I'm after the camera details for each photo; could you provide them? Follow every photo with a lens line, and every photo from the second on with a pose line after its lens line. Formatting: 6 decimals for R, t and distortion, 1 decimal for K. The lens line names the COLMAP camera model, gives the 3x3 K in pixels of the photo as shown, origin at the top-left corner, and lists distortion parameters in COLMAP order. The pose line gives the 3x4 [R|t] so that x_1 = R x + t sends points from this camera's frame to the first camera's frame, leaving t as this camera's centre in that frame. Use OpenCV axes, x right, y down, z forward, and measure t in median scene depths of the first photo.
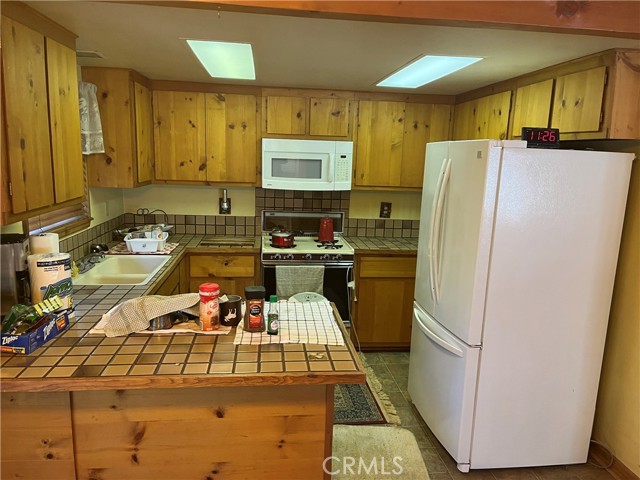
lens RADIAL K [[485.6, 0, 318.9], [0, 485.6, 242.4], [0, 0, 1]] dist [0.071925, -0.087597]
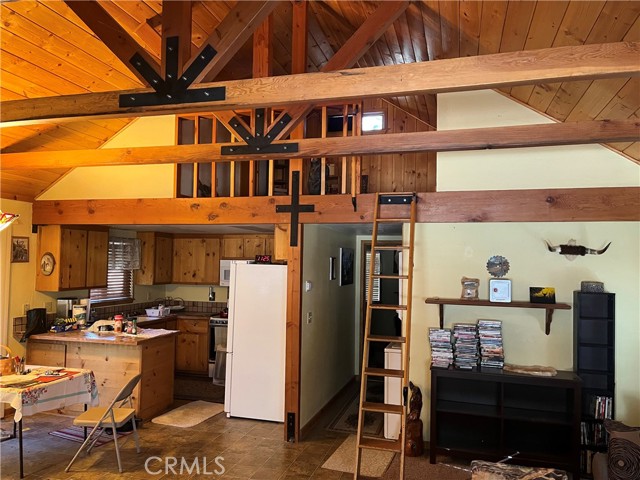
lens RADIAL K [[485.6, 0, 324.6], [0, 485.6, 242.6], [0, 0, 1]] dist [0.071925, -0.087597]
pose [[0.926957, -0.033450, -0.373673, 0.998735], [-0.054958, 0.973165, -0.223448, 0.128326], [0.371120, 0.227663, 0.900244, -0.601212]]
